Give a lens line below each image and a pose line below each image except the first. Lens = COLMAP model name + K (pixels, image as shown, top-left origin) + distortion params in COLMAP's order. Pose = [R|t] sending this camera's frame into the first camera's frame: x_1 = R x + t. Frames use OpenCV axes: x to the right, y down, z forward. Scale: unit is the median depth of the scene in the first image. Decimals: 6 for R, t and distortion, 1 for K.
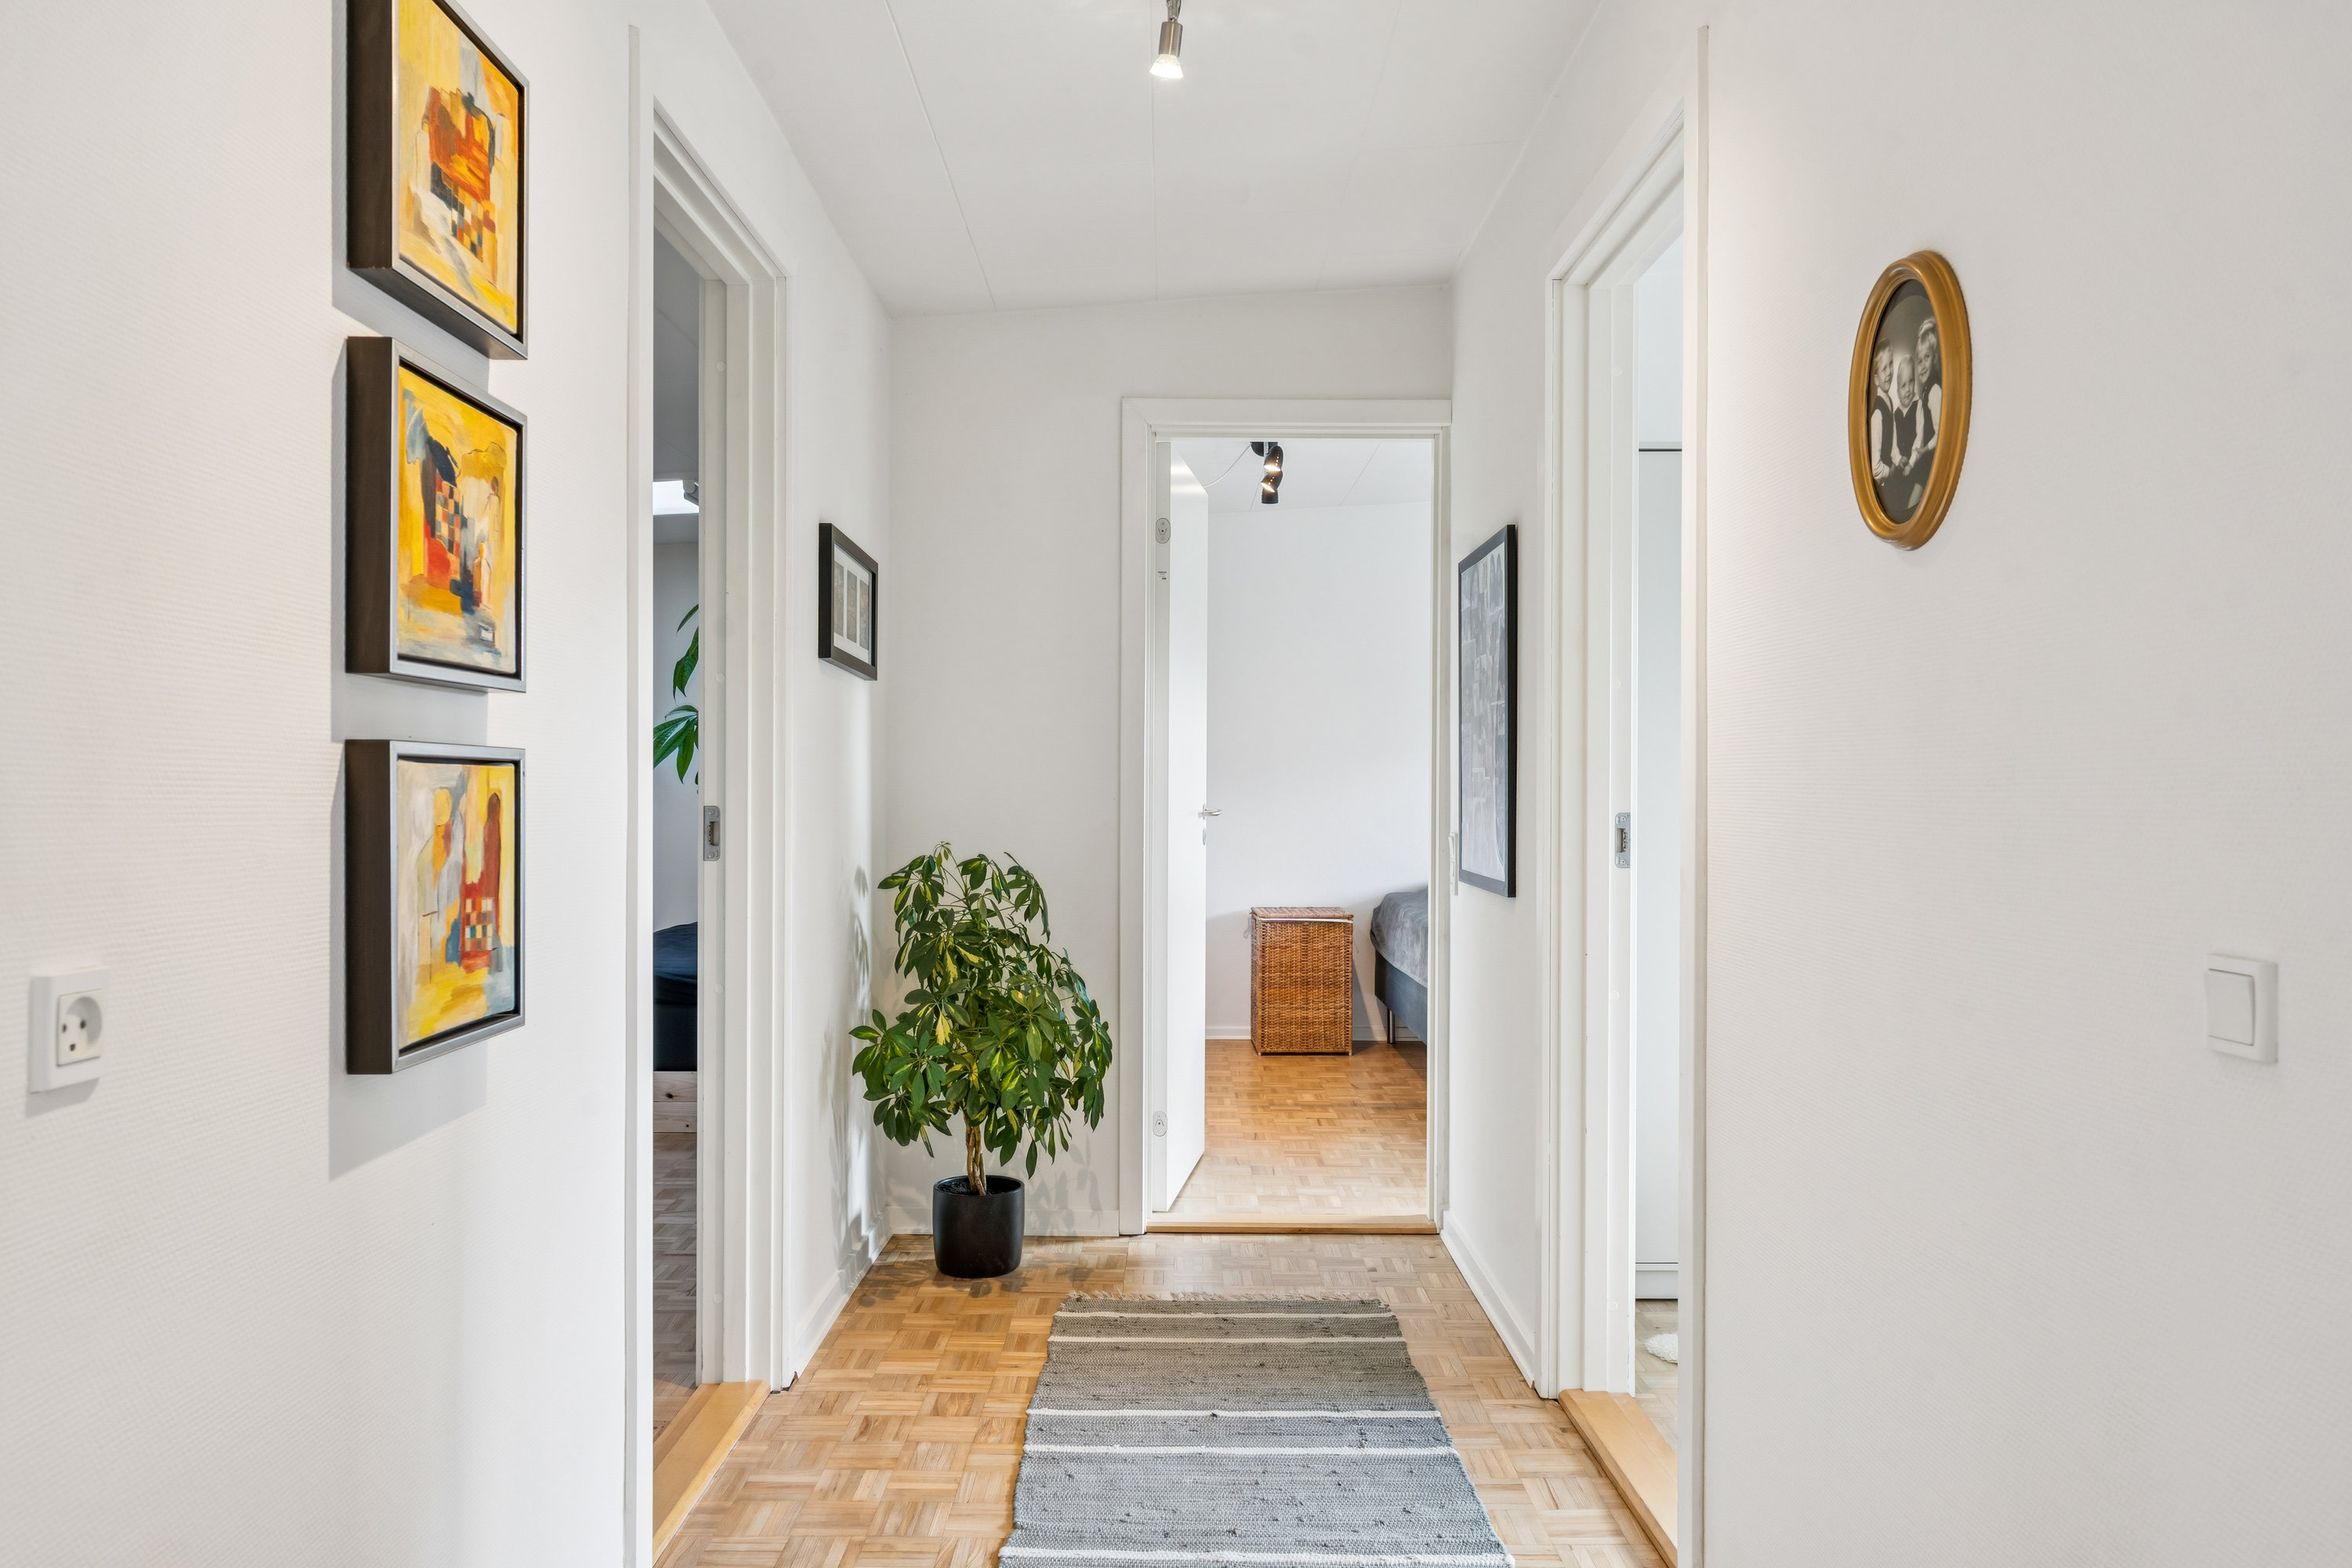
lens RADIAL K [[1636.0, 0, 1174.0], [0, 1636.0, 790.2], [0, 0, 1]] dist [0.000248, -0.000008]
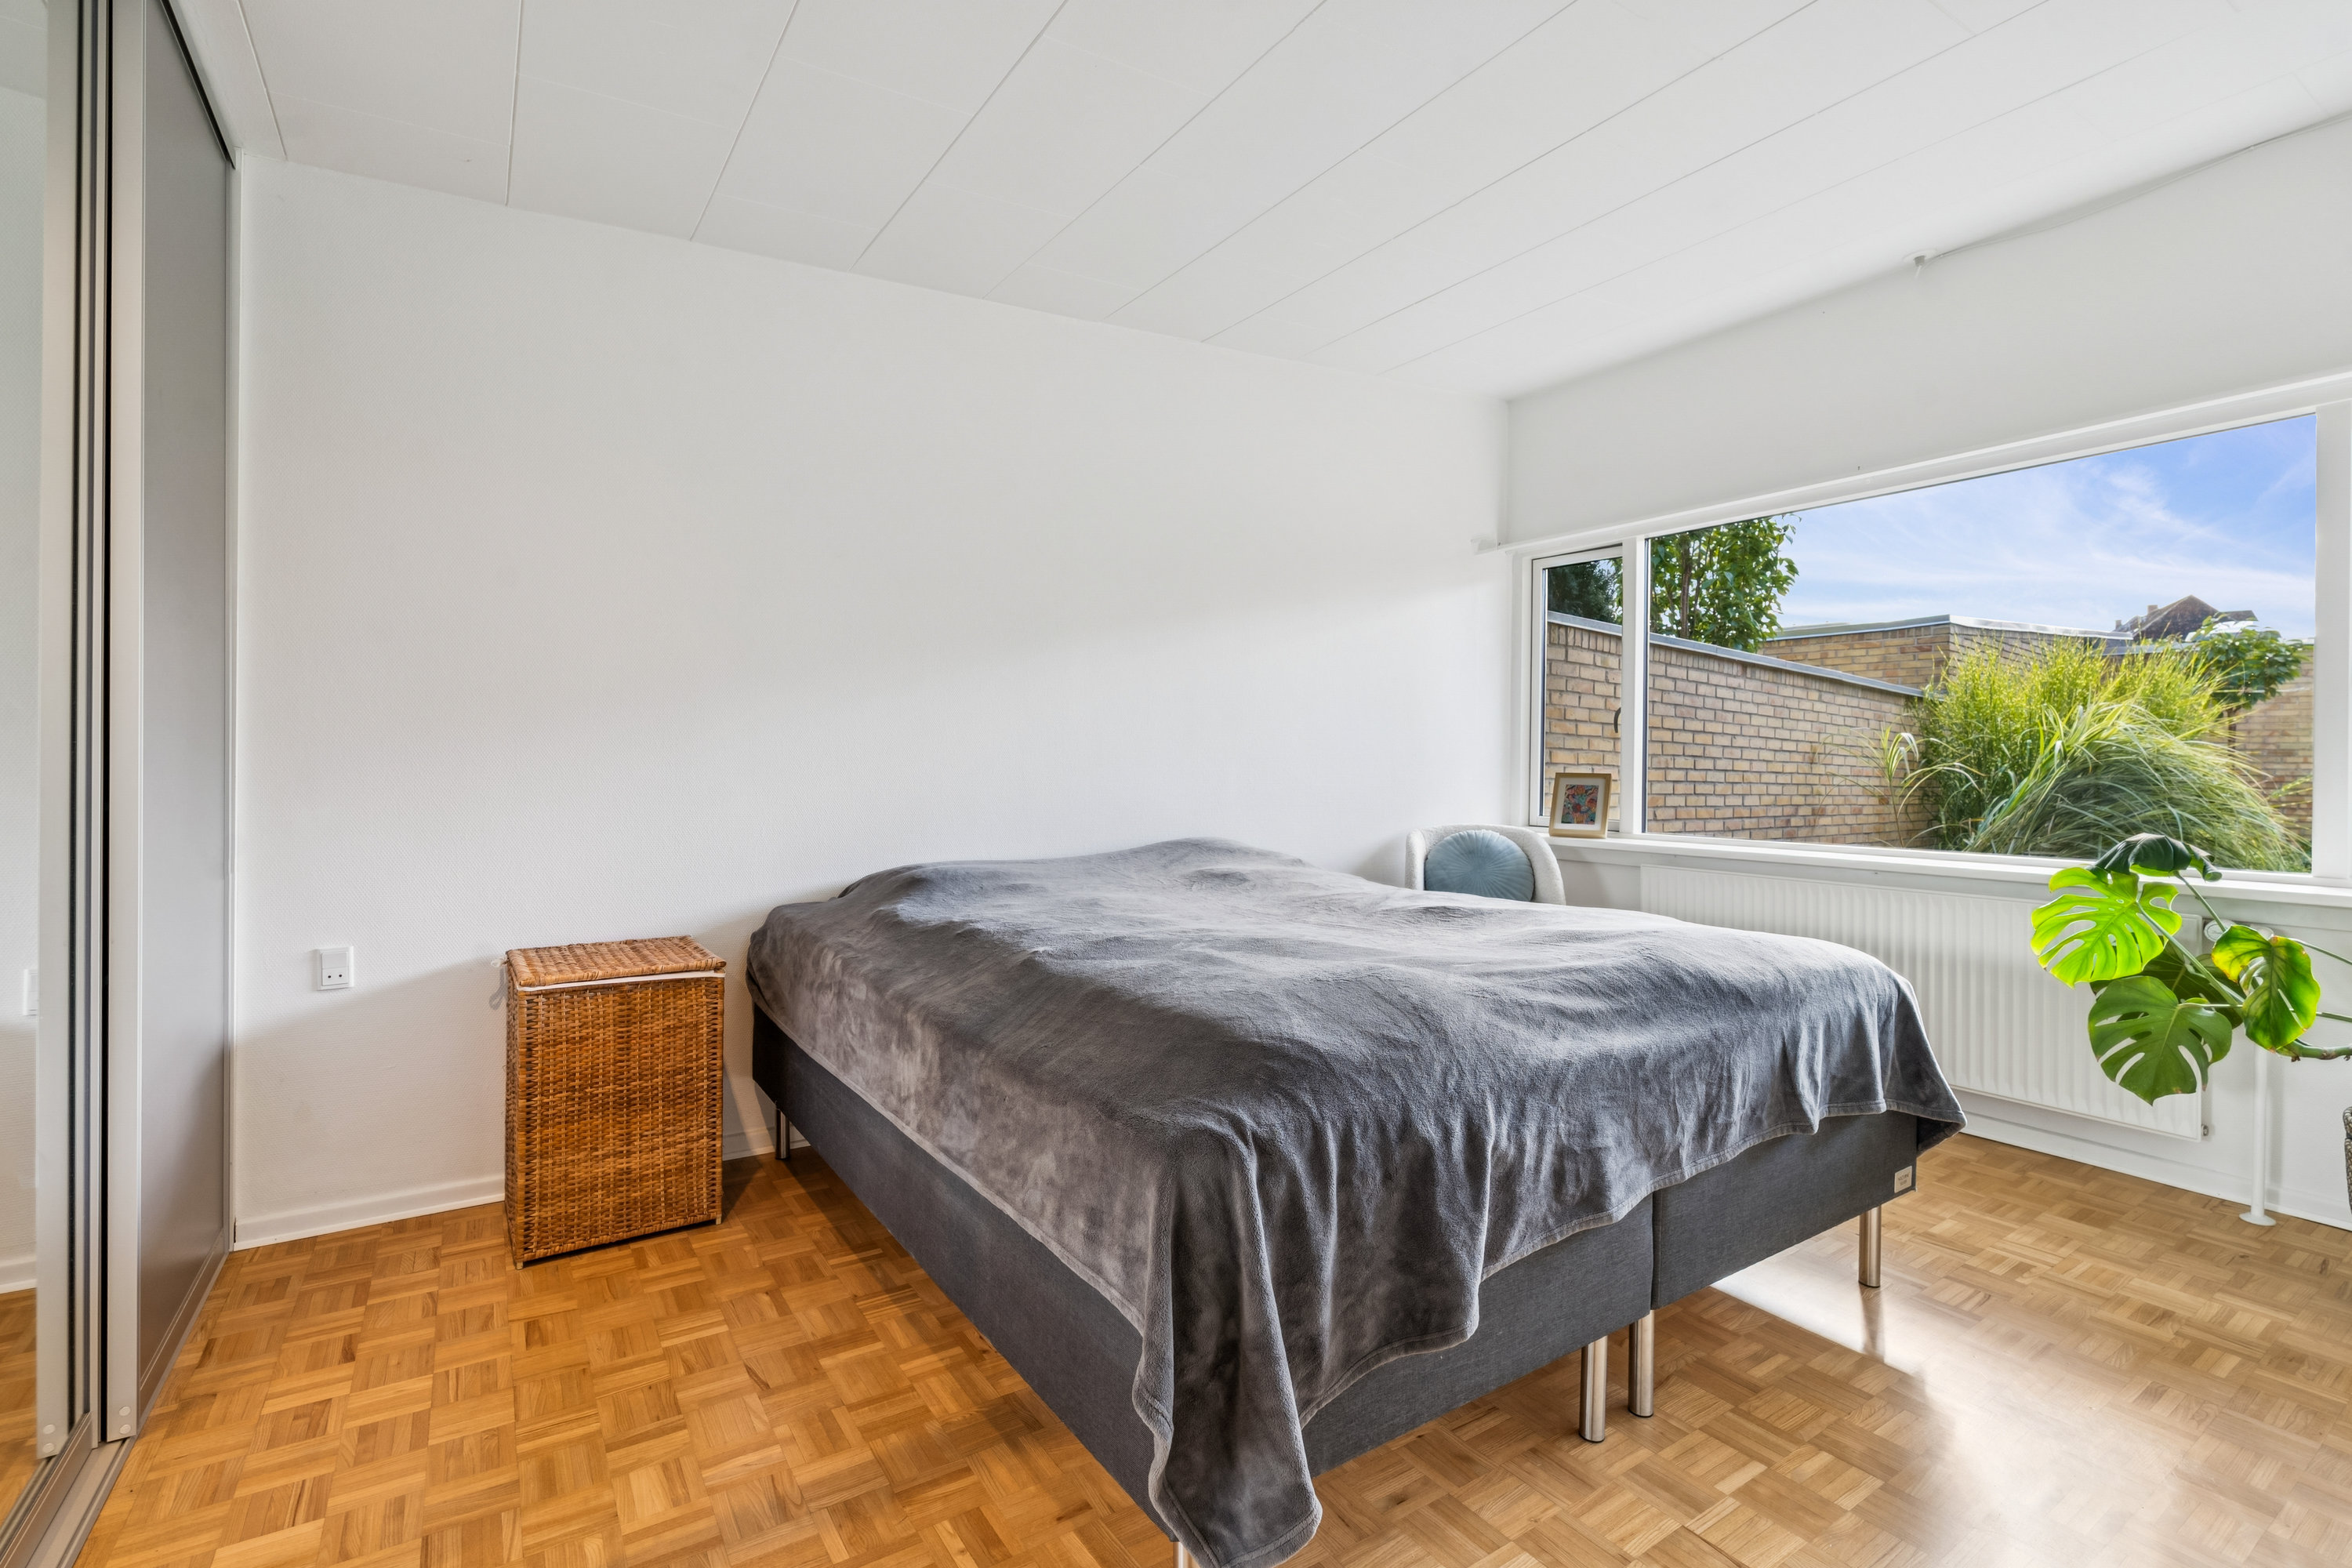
lens RADIAL K [[1077.1, 0, 1175.9], [0, 1077.1, 760.4], [0, 0, 1]] dist [0.000860, 0.000121]
pose [[0.838542, 0.000760, 0.544837, 0.047320], [-0.000885, 1.000000, -0.000032, 0.012216], [-0.544837, -0.000455, 0.838542, 0.718070]]
